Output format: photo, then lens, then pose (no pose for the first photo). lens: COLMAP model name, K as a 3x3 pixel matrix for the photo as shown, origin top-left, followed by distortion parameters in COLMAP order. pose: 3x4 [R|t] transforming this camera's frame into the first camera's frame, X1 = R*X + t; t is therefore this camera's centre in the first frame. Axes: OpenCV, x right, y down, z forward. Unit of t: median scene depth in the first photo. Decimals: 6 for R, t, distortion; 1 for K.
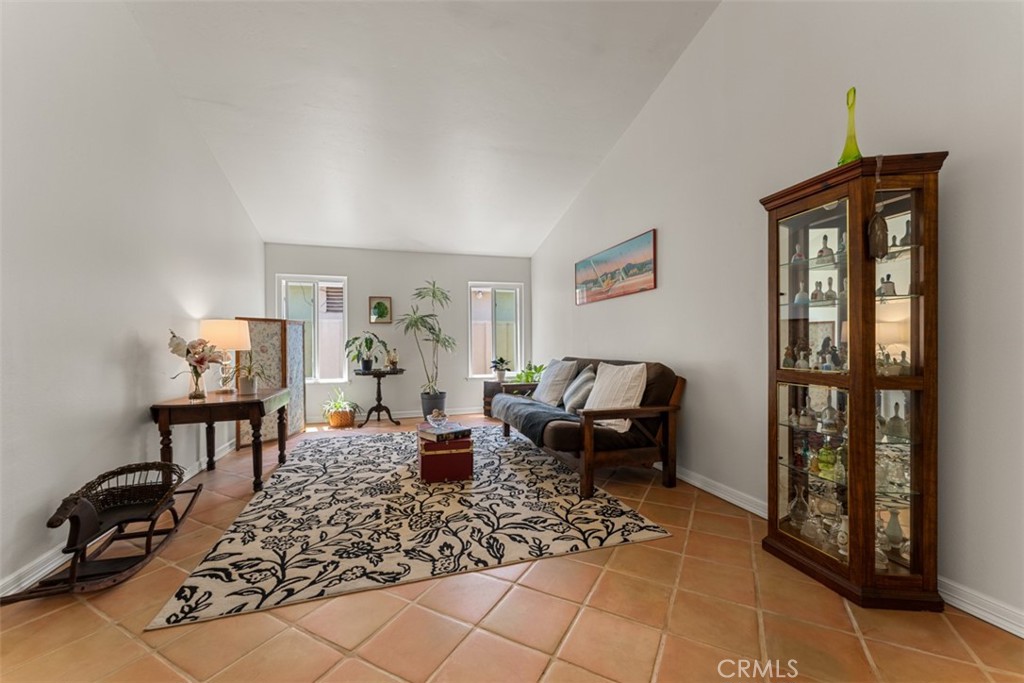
lens RADIAL K [[417.8, 0, 509.8], [0, 417.8, 349.5], [0, 0, 1]] dist [0.001511, 0.000128]
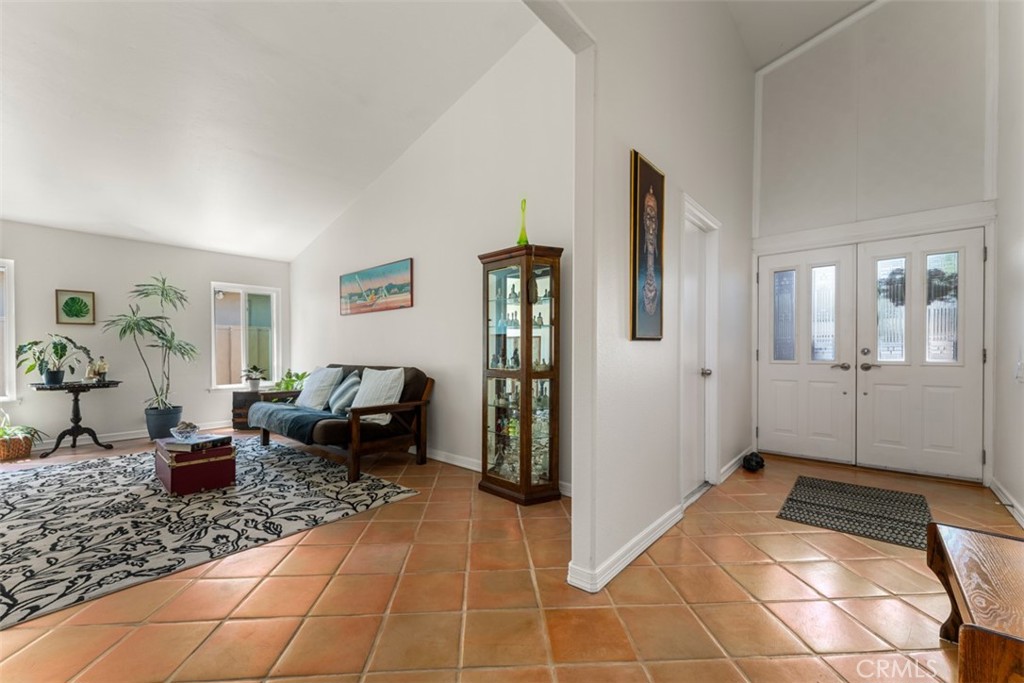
lens RADIAL K [[417.8, 0, 509.8], [0, 417.8, 349.5], [0, 0, 1]] dist [0.001511, 0.000128]
pose [[0.850311, 0.008878, 0.526206, -0.063983], [0.001710, 0.999806, -0.019632, 0.004149], [-0.526278, 0.017593, 0.850130, -0.237458]]
